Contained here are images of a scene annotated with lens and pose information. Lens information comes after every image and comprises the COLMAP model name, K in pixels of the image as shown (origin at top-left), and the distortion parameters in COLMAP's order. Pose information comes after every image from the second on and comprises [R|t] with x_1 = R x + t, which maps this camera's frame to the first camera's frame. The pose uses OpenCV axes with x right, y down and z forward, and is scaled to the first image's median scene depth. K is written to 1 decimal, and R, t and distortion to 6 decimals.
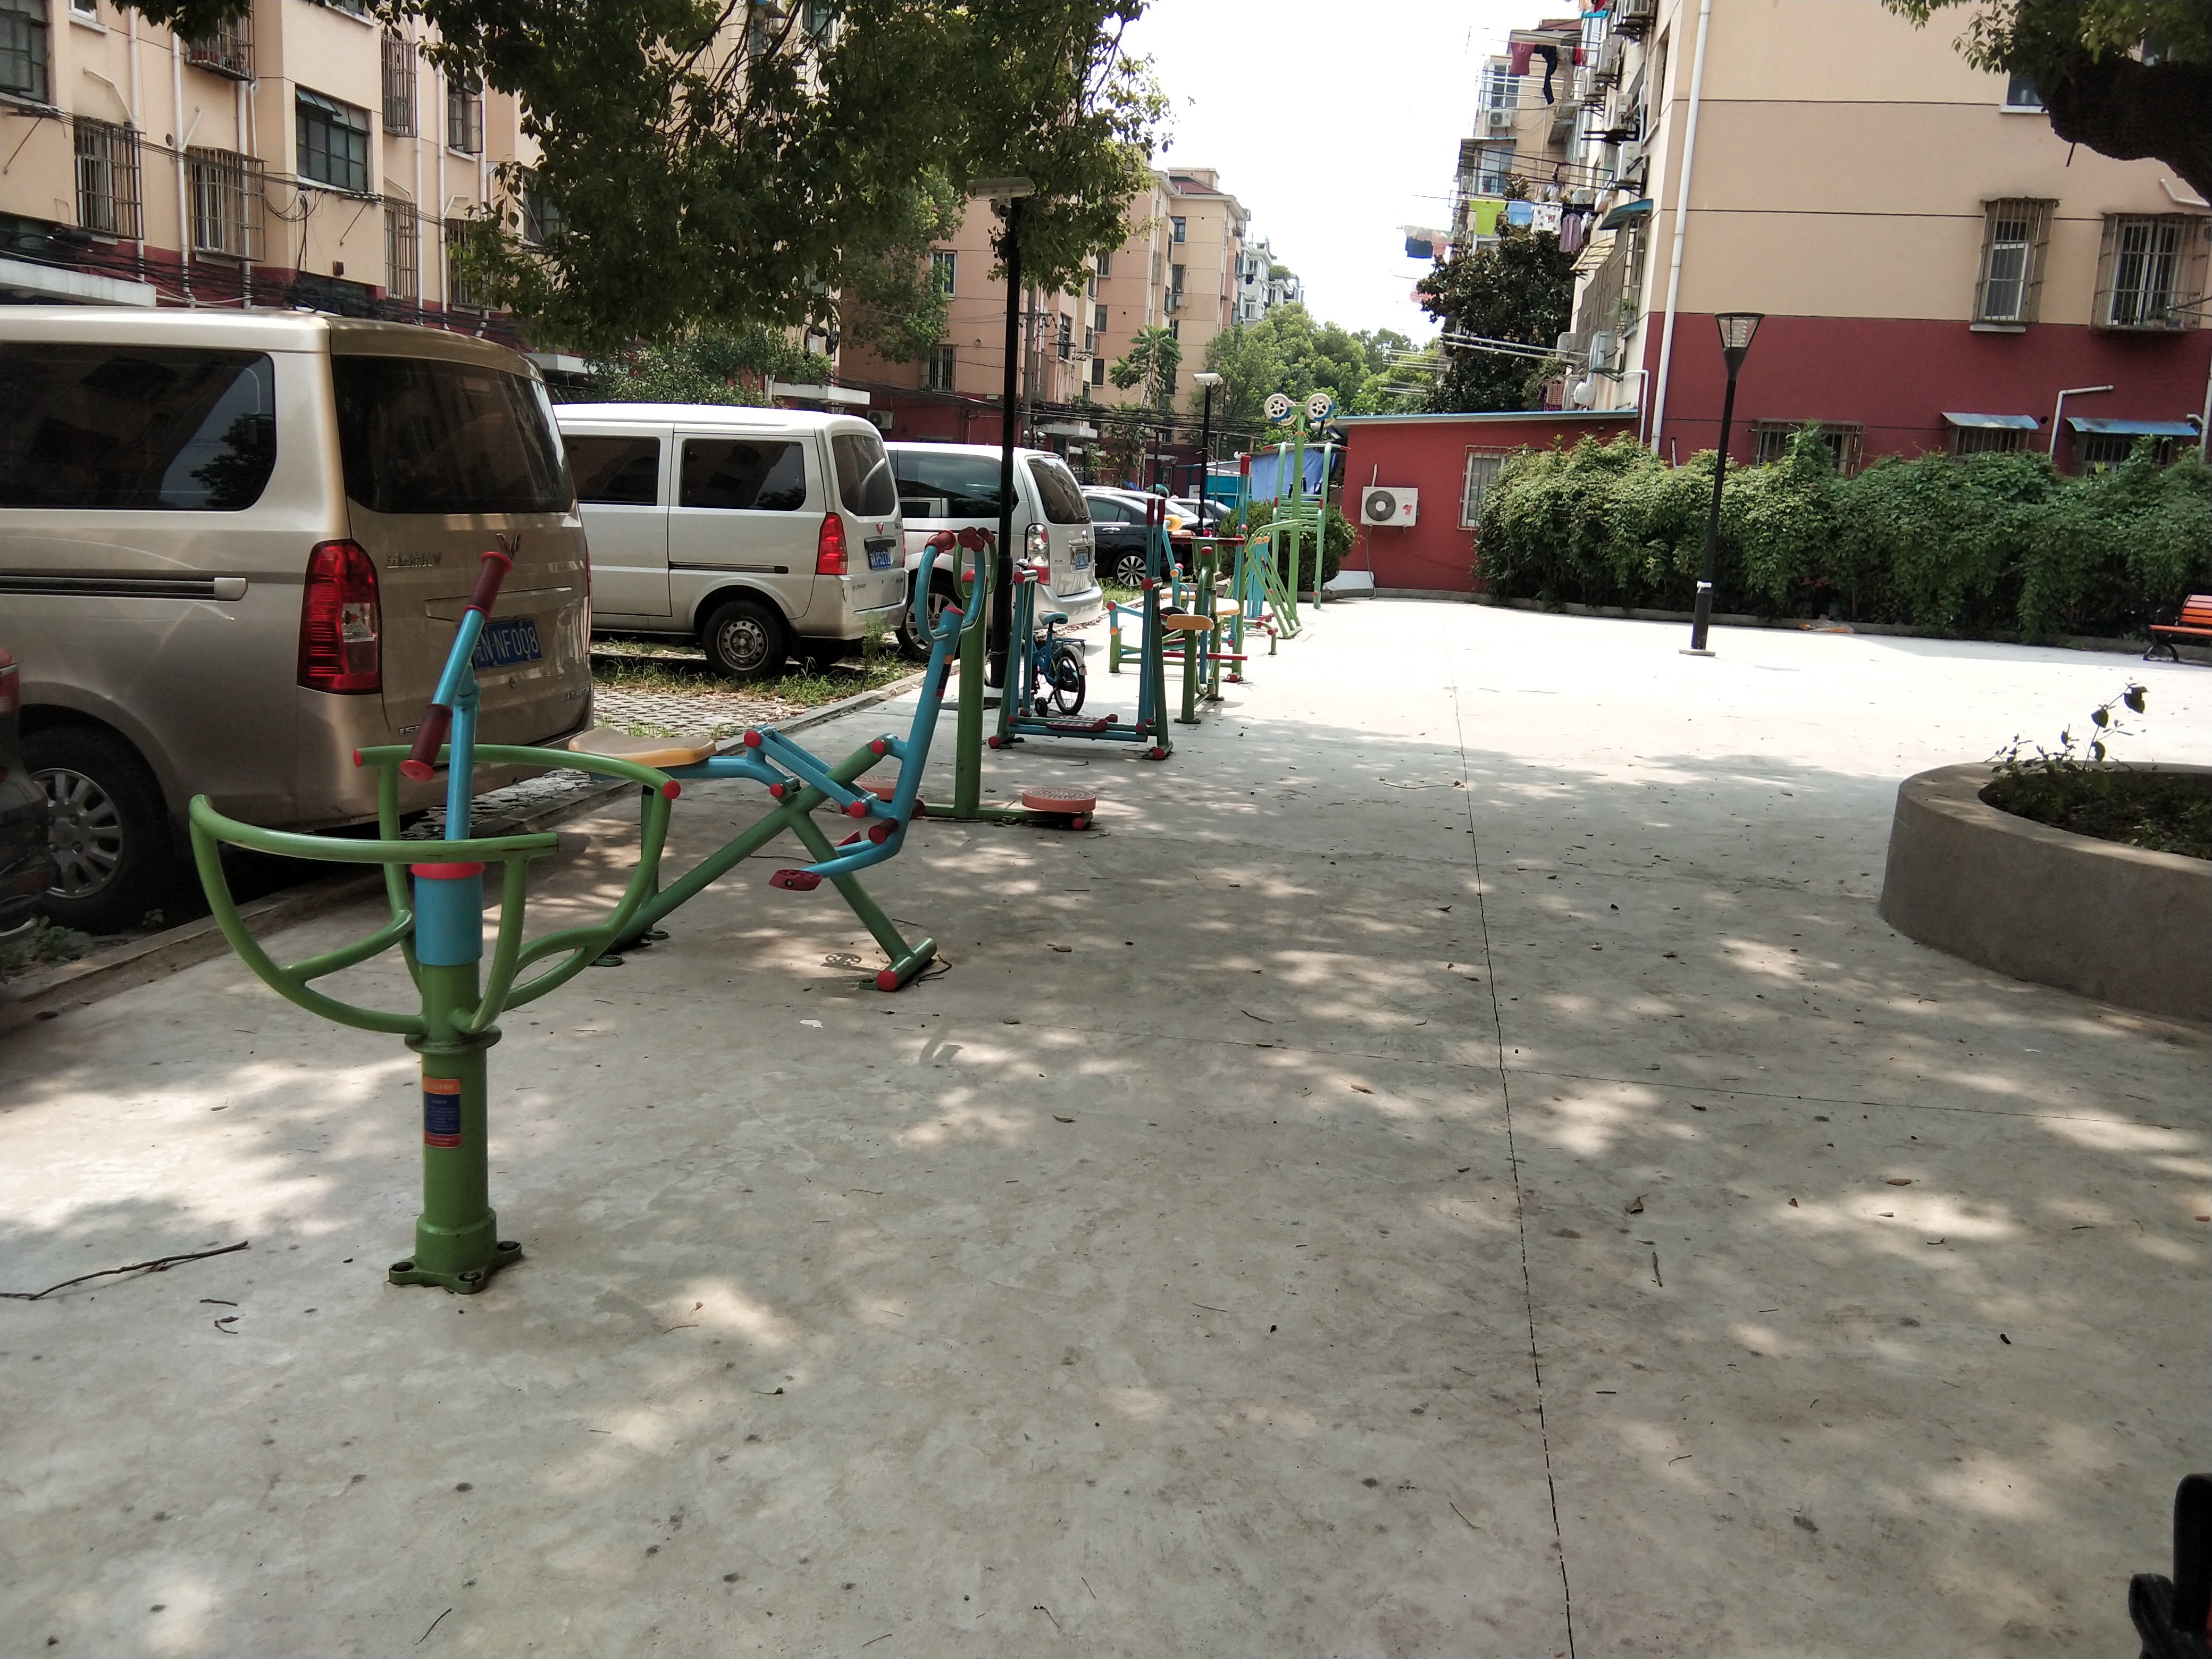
lens RADIAL K [[1791.6, 0, 1098.0], [0, 1791.6, 823.1], [0, 0, 1]] dist [0.112974, -0.187803]
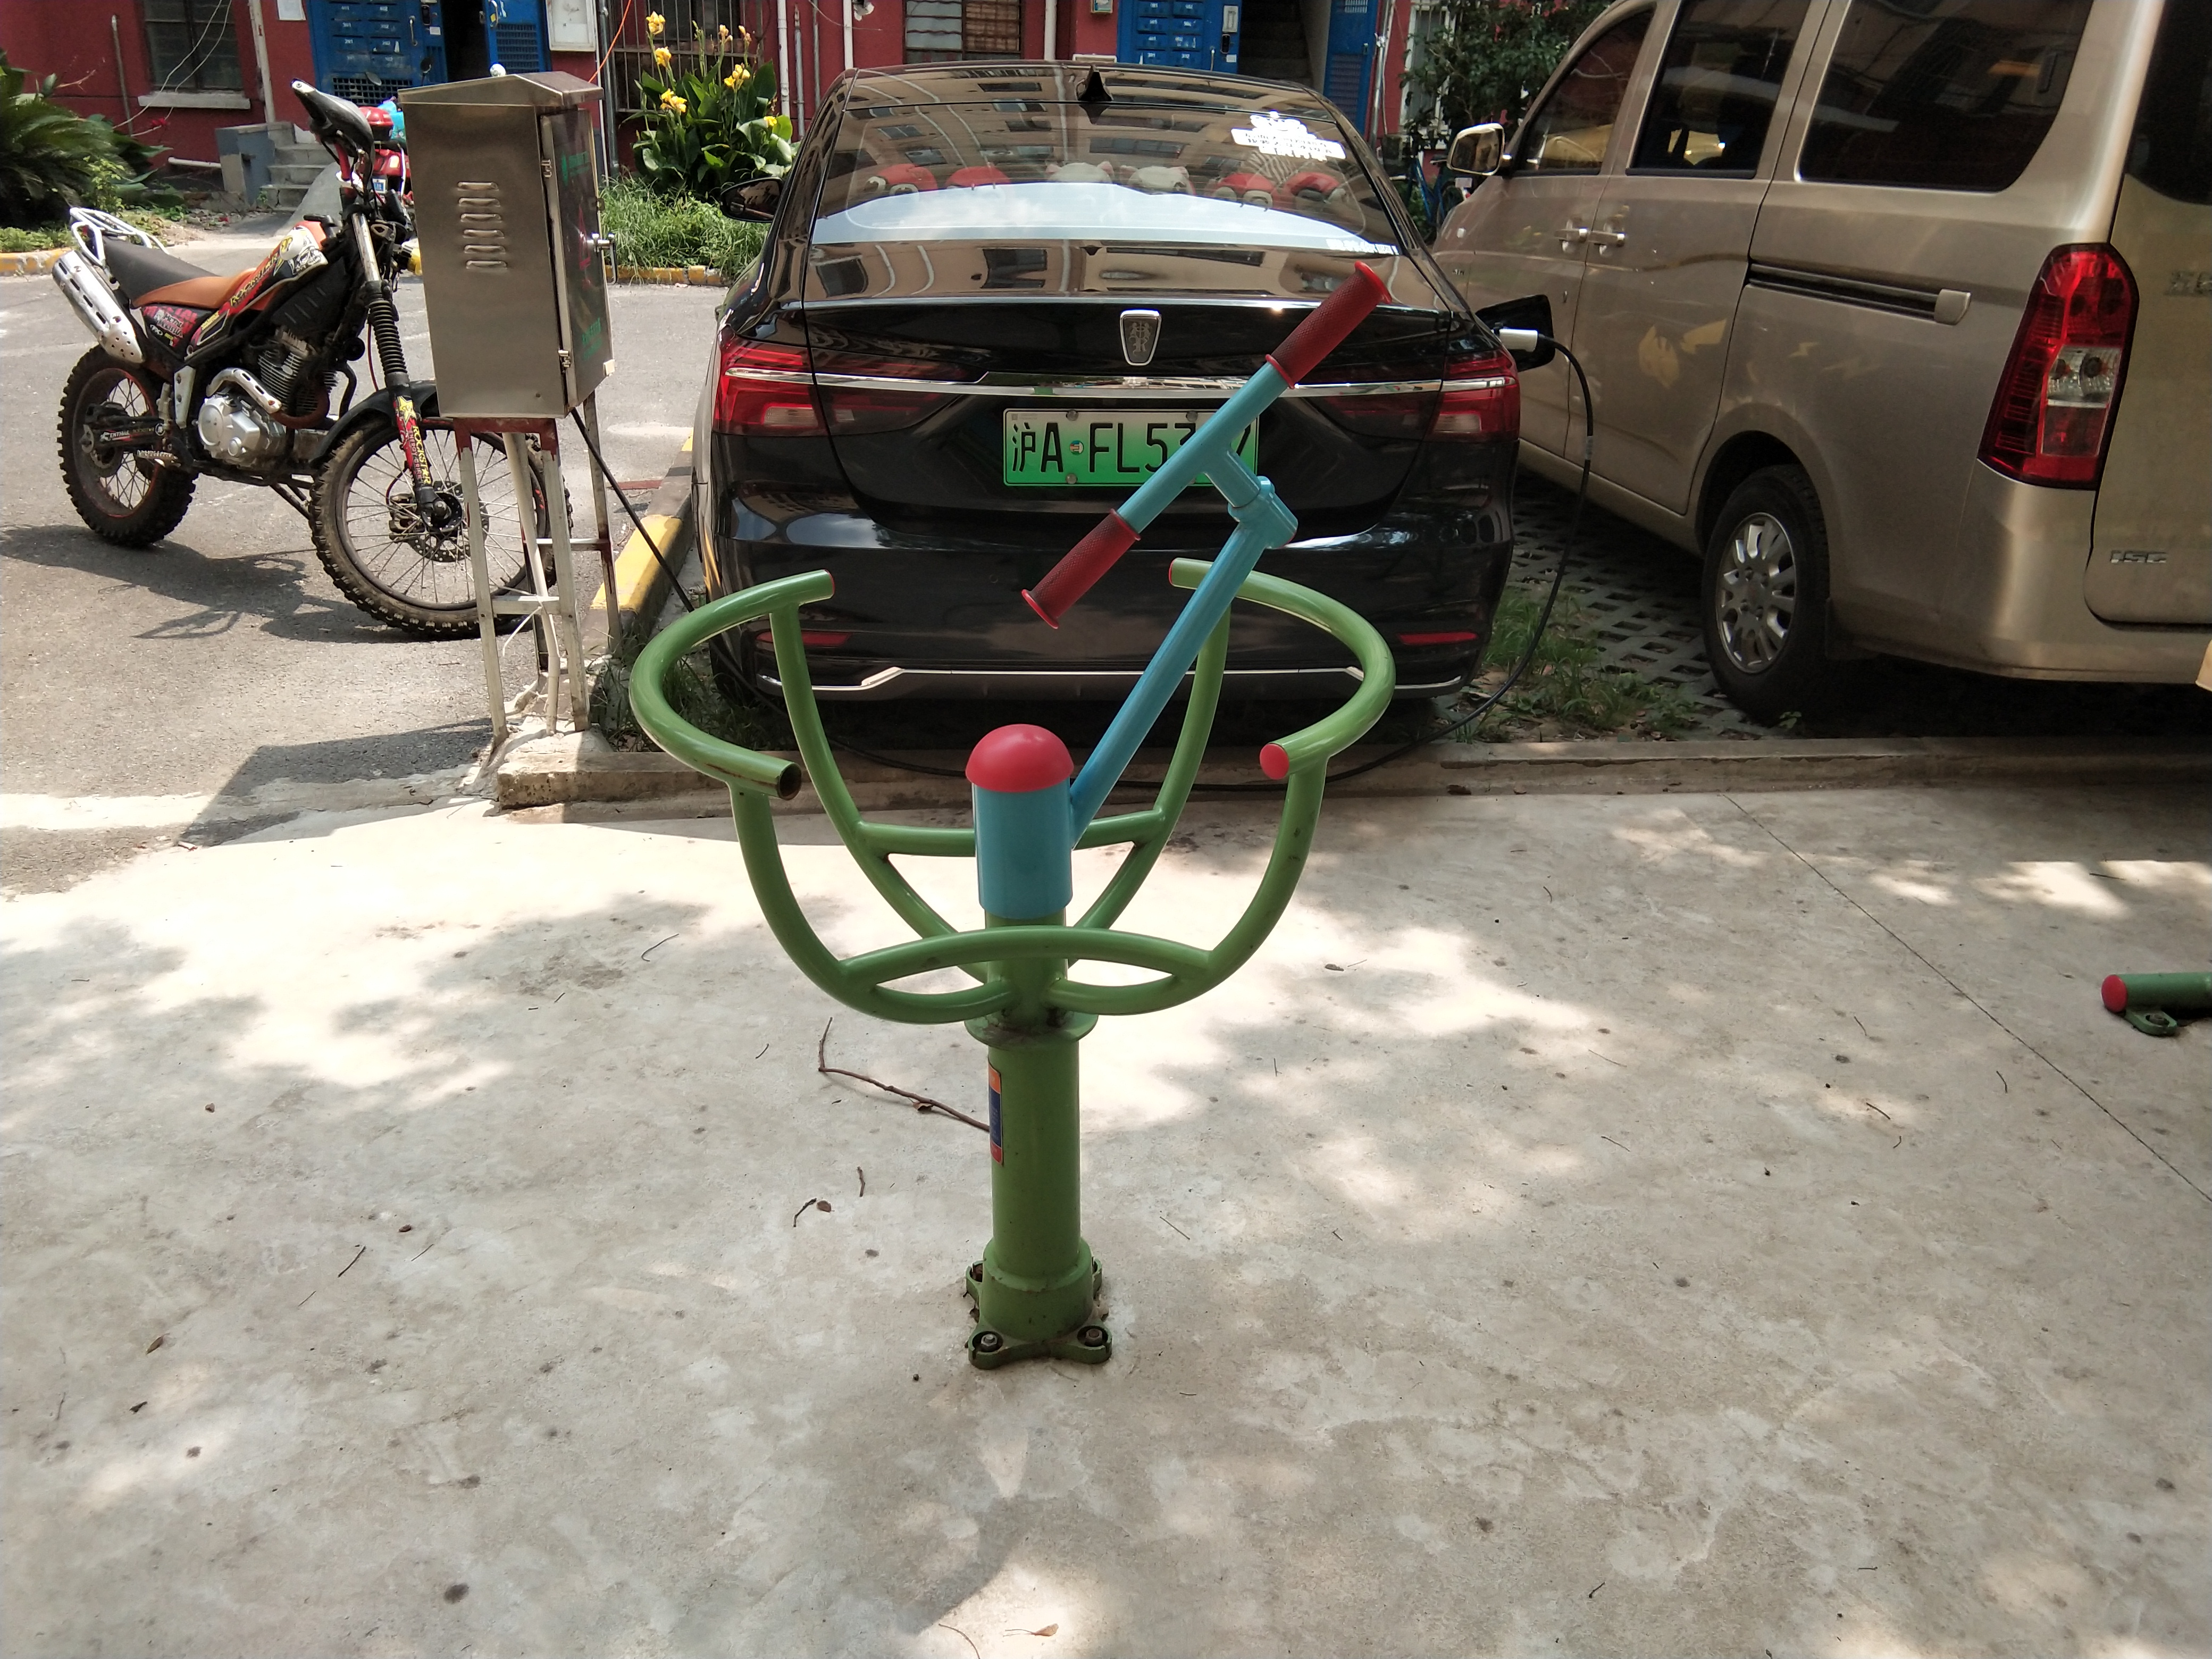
lens RADIAL K [[1762.6, 0, 1100.9], [0, 1762.6, 791.9], [0, 0, 1]] dist [0.120747, -0.217773]
pose [[0.270255, 0.326220, -0.905838, 0.033819], [-0.189302, 0.940487, 0.282220, -0.023332], [0.943995, 0.095206, 0.315926, 0.132444]]
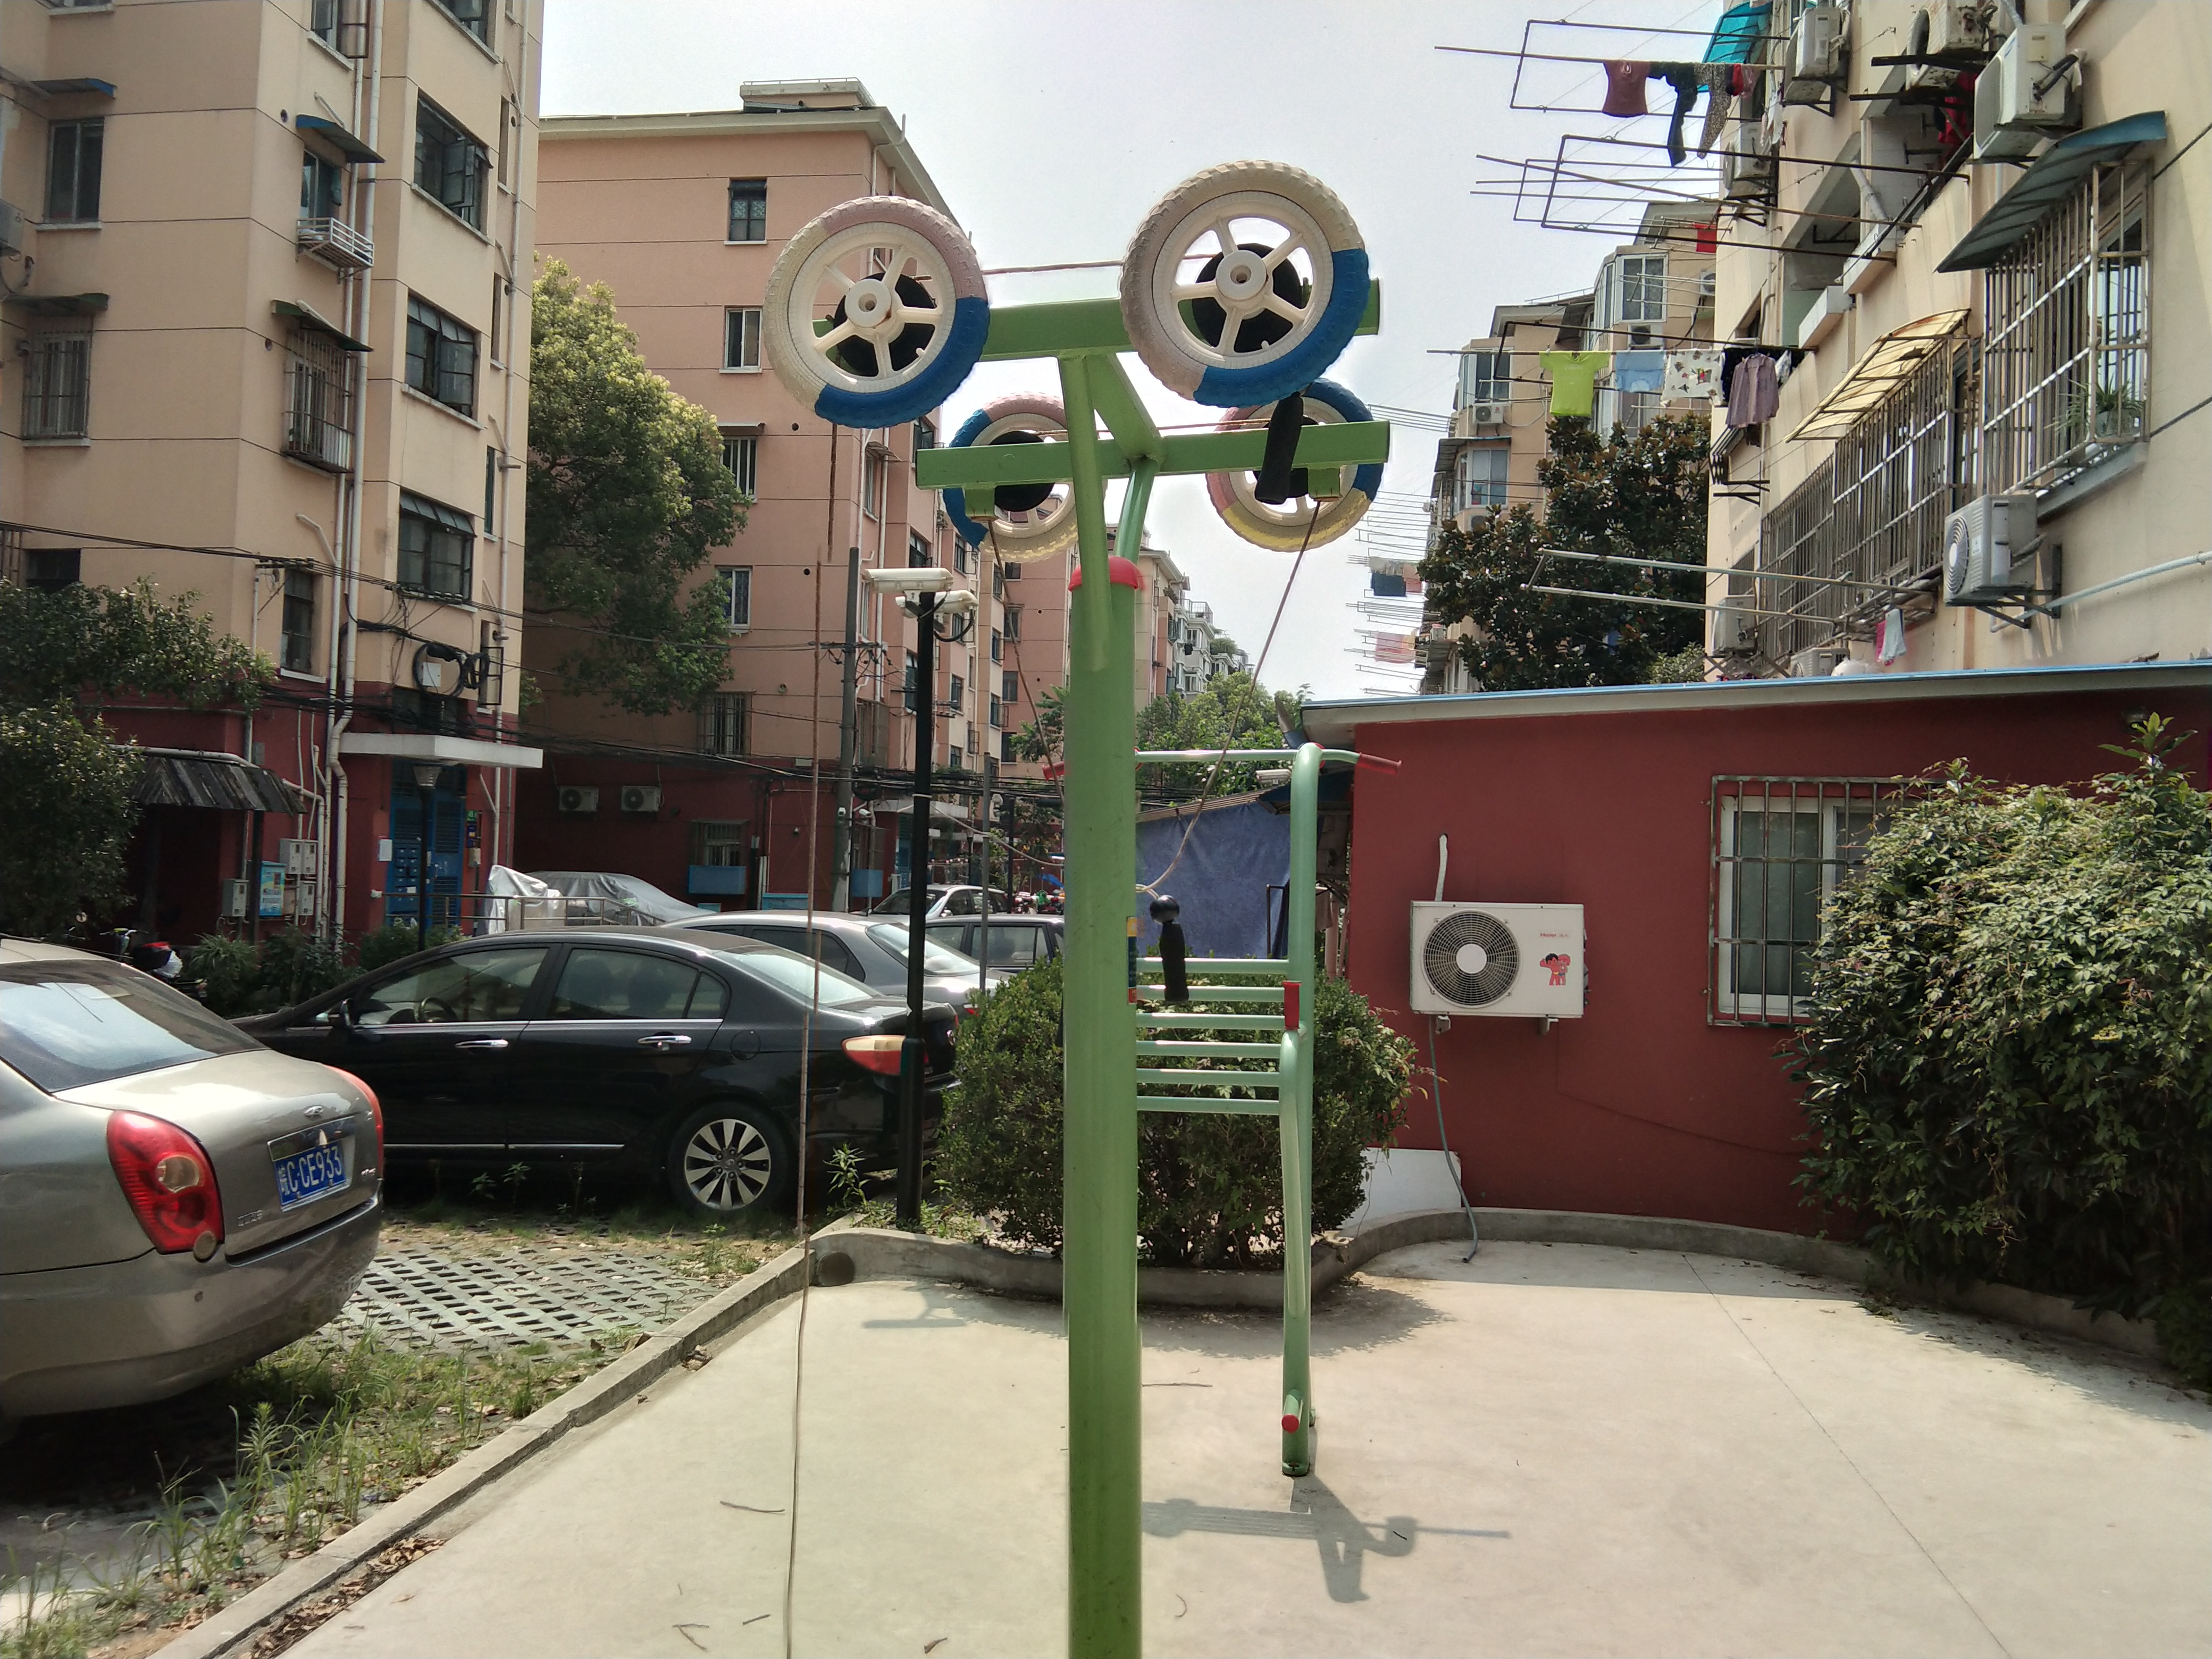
lens RADIAL K [[1818.7, 0, 1108.7], [0, 1818.7, 767.0], [0, 0, 1]] dist [0.193157, -0.209575]
pose [[0.999419, -0.018442, 0.028680, 0.100957], [0.024854, 0.969849, -0.242437, -0.161079], [-0.023344, 0.243009, 0.969743, 0.826138]]
